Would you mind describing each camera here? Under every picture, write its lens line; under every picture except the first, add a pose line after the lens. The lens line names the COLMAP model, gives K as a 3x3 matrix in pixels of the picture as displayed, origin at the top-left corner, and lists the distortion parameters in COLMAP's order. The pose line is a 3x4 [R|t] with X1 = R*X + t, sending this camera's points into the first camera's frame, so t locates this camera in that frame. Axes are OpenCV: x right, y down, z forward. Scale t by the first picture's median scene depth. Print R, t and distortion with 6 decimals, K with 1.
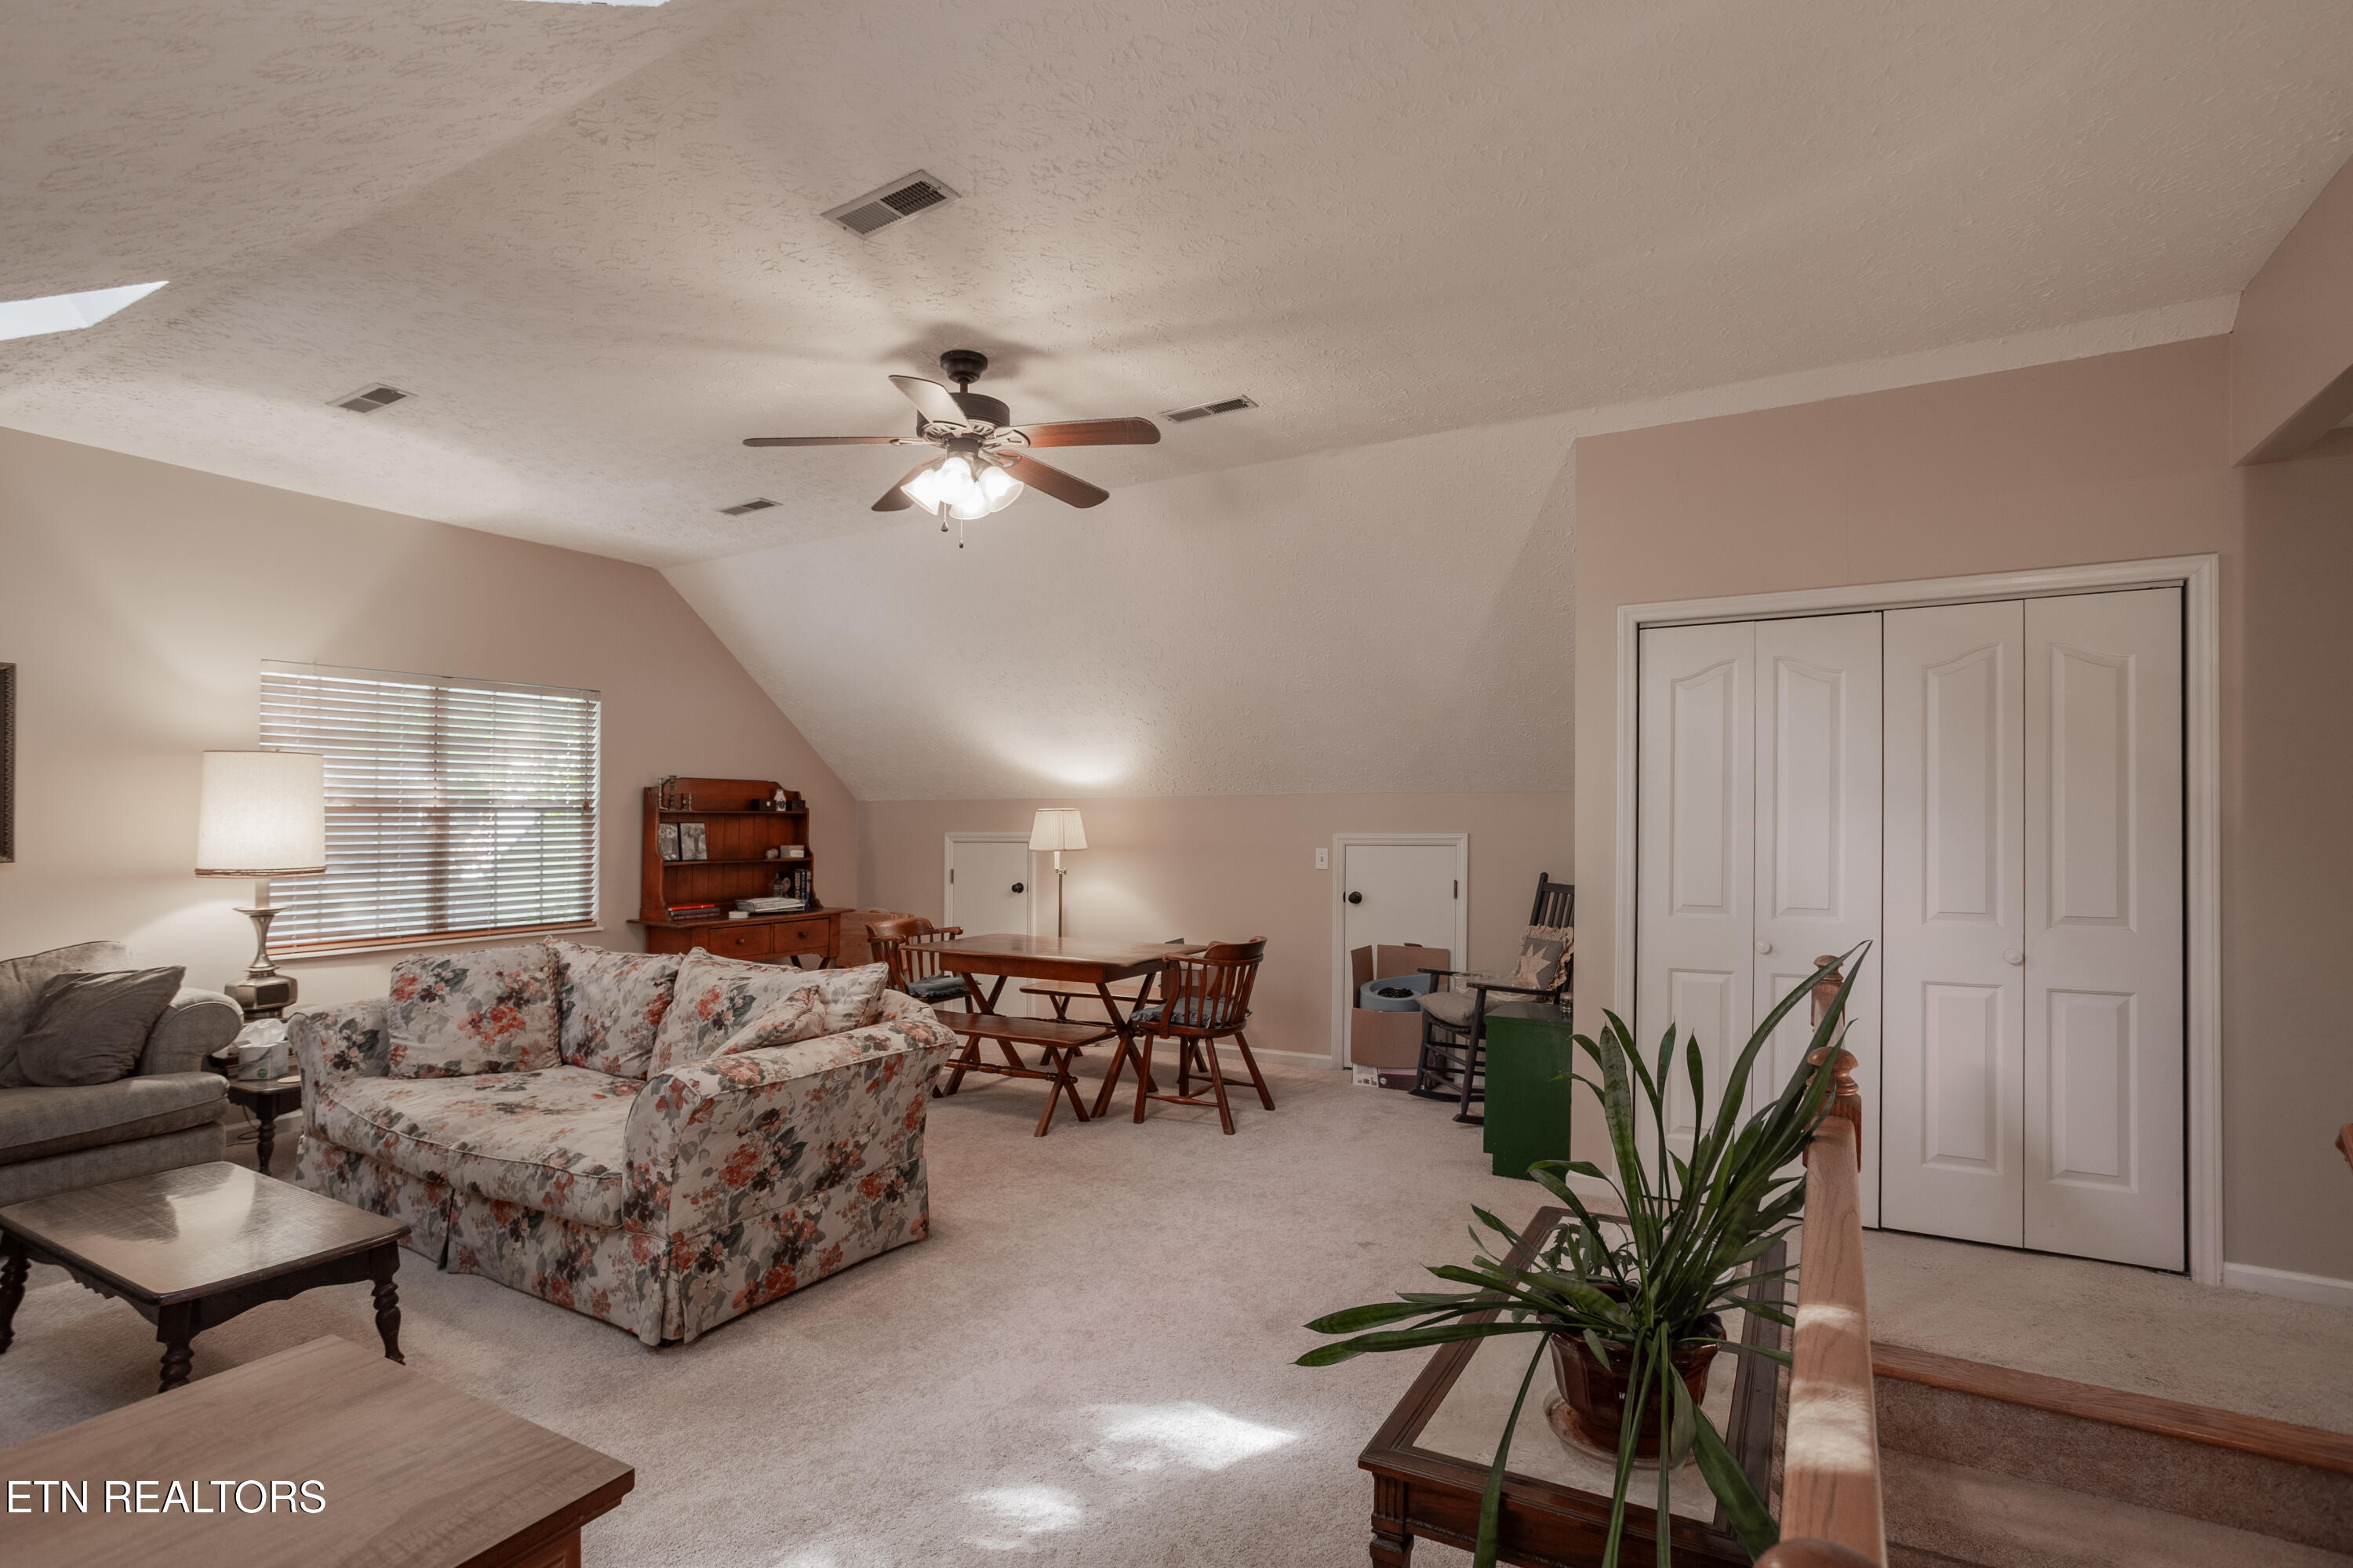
lens RADIAL K [[1155.9, 0, 1179.6], [0, 1155.9, 776.6], [0, 0, 1]] dist [-0.011863, 0.000796]
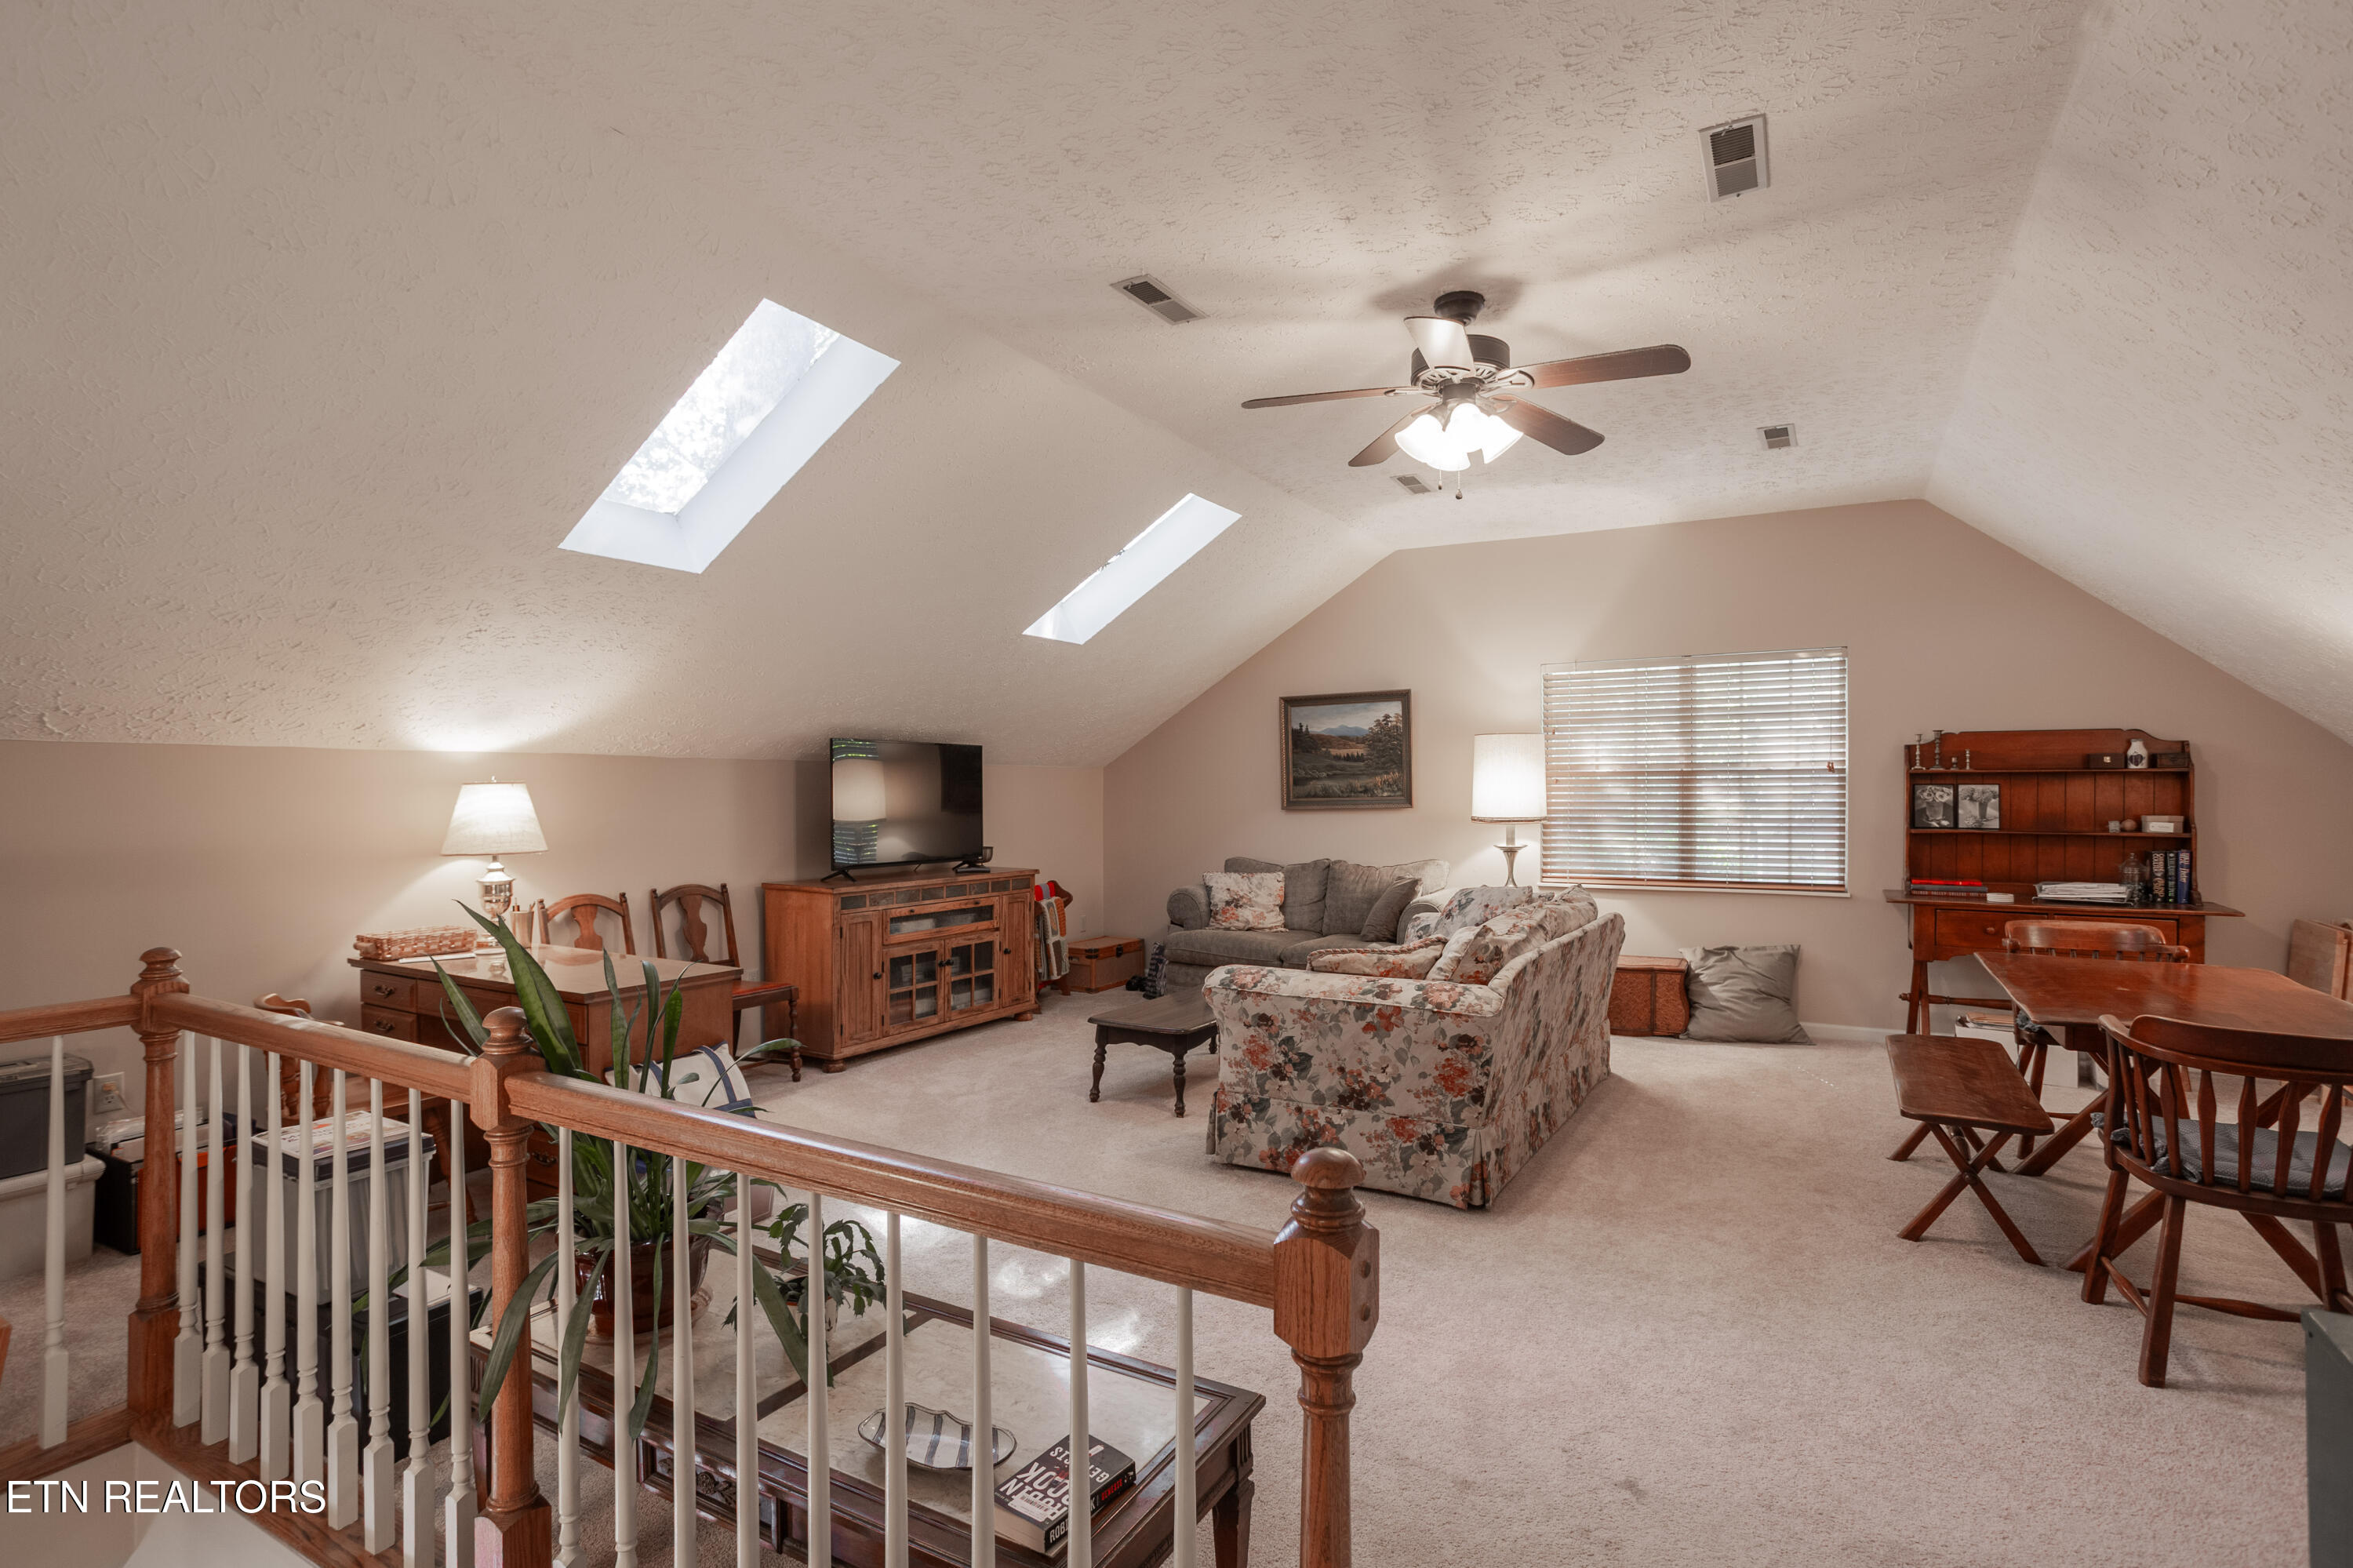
lens RADIAL K [[1132.4, 0, 1176.2], [0, 1132.4, 741.4], [0, 0, 1]] dist [0.000301, 0.000195]
pose [[0.015048, -0.036568, -0.999218, 0.584652], [0.041482, 0.998493, -0.035917, 0.020564], [0.999026, -0.040909, 0.016542, 0.585903]]
